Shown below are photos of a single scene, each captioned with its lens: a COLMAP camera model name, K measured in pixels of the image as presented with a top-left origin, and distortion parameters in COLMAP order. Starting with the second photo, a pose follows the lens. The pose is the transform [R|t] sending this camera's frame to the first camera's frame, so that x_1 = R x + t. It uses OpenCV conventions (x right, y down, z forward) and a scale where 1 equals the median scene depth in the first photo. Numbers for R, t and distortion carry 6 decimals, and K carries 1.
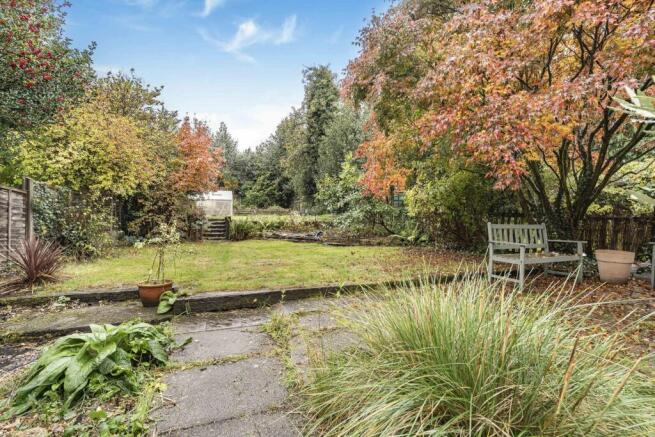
lens RADIAL K [[297.7, 0, 330.2], [0, 297.7, 219.3], [0, 0, 1]] dist [-0.008402, 0.001414]
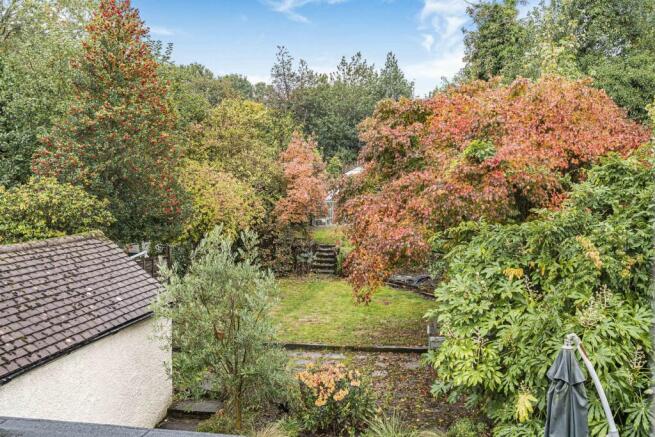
lens RADIAL K [[661.5, 0, 327.8], [0, 661.5, 218.0], [0, 0, 1]] dist [0.050256, 0.000000]
pose [[0.860952, 0.030205, -0.507789, 0.242347], [0.003658, 0.997842, 0.065556, -0.088398], [0.508674, -0.058298, 0.858983, -0.260142]]
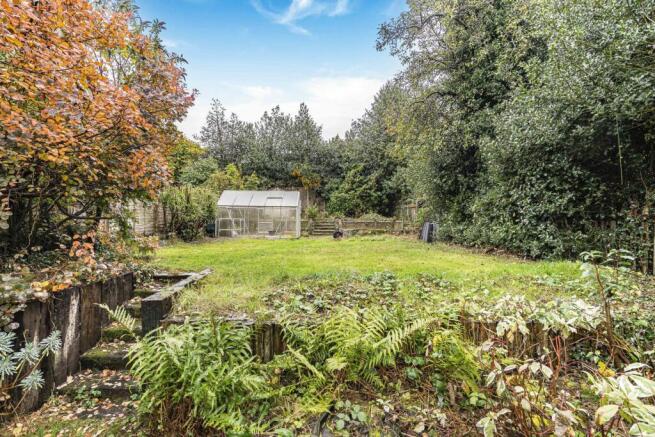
lens RADIAL K [[297.7, 0, 329.9], [0, 297.7, 220.9], [0, 0, 1]] dist [-0.008402, 0.001414]
pose [[0.949737, 0.003241, -0.313031, -0.063177], [-0.005806, 0.999957, -0.007259, -0.021873], [0.312994, 0.008712, 0.949715, 0.332148]]
